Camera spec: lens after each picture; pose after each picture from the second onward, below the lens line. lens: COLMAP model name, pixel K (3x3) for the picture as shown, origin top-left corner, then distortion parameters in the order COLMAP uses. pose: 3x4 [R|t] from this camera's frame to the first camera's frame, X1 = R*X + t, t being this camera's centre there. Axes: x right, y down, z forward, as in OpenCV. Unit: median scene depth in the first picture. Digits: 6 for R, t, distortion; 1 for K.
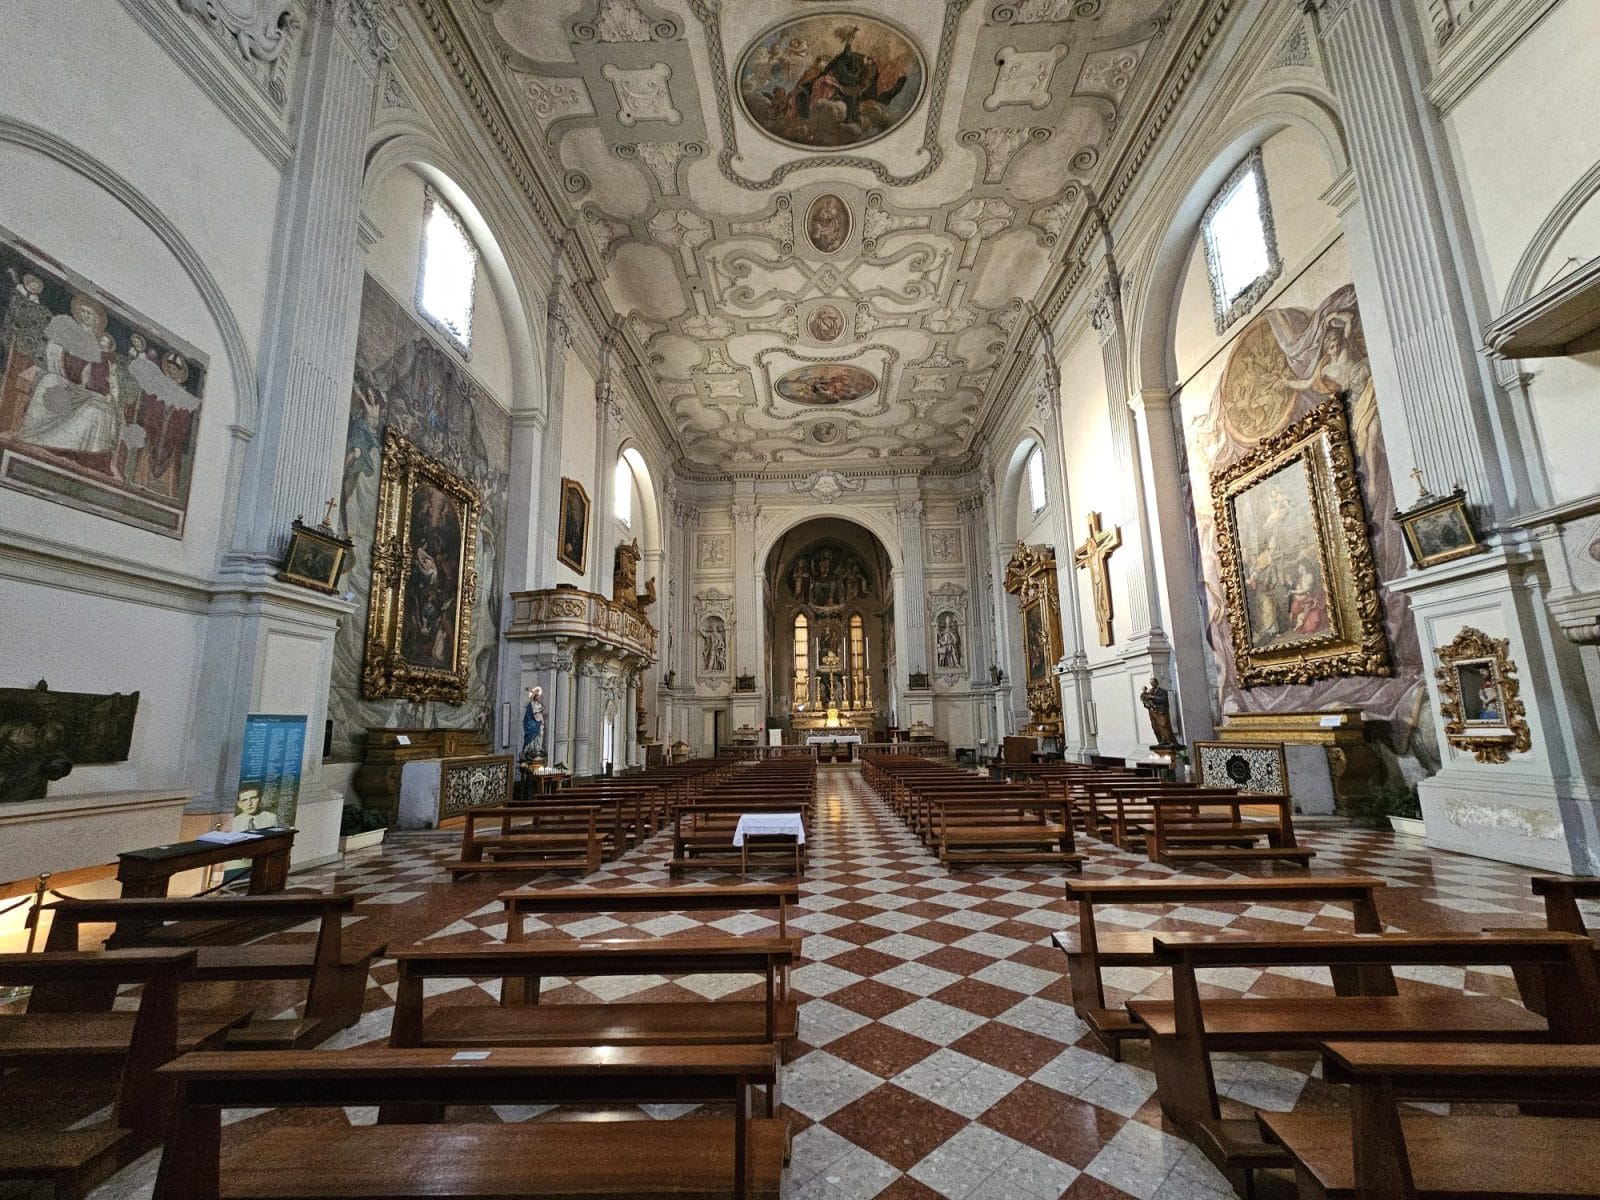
lens RADIAL K [[661.7, 0, 800.0], [0, 661.7, 600.0], [0, 0, 1]] dist [0.001817, -0.000195]
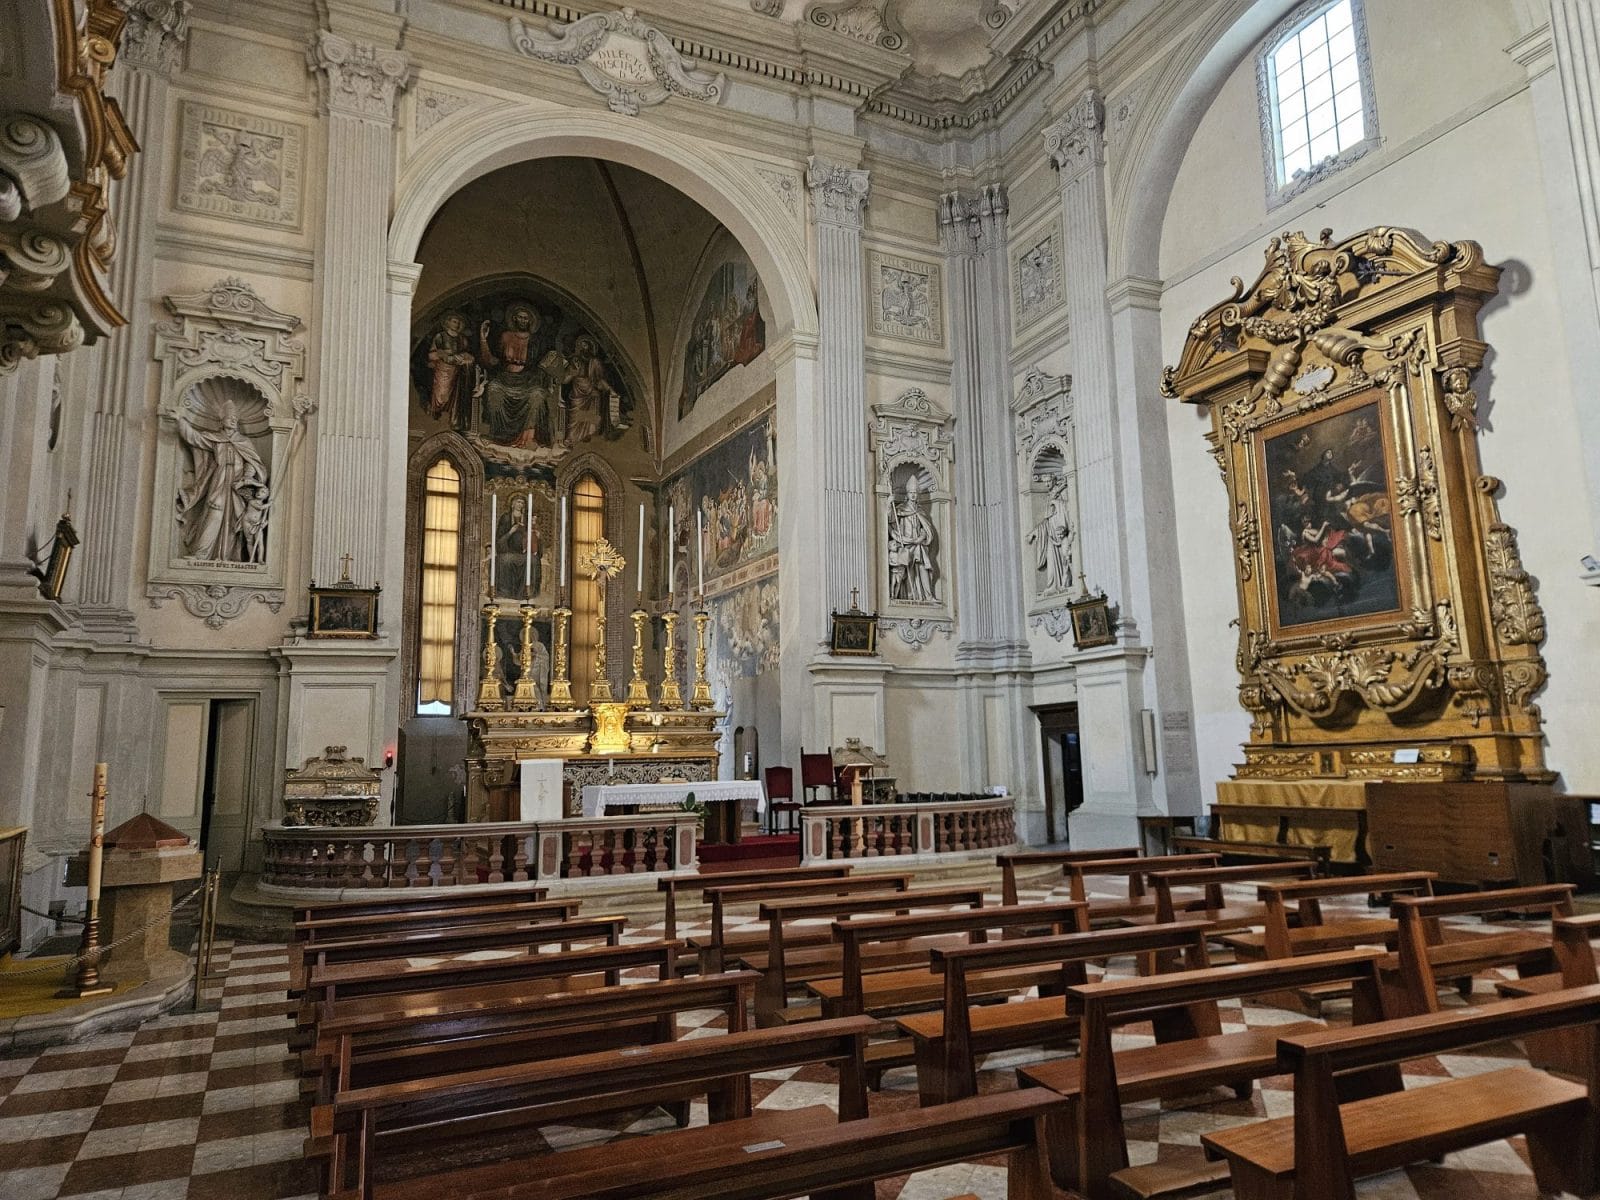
lens RADIAL K [[1079.7, 0, 801.6], [0, 1079.7, 577.5], [0, 0, 1]] dist [0.036830, -0.001652]
pose [[0.884578, 0.078735, 0.459699, -0.122576], [-0.085757, 0.996300, -0.005624, 0.093724], [-0.458441, -0.034447, 0.888057, 0.455705]]
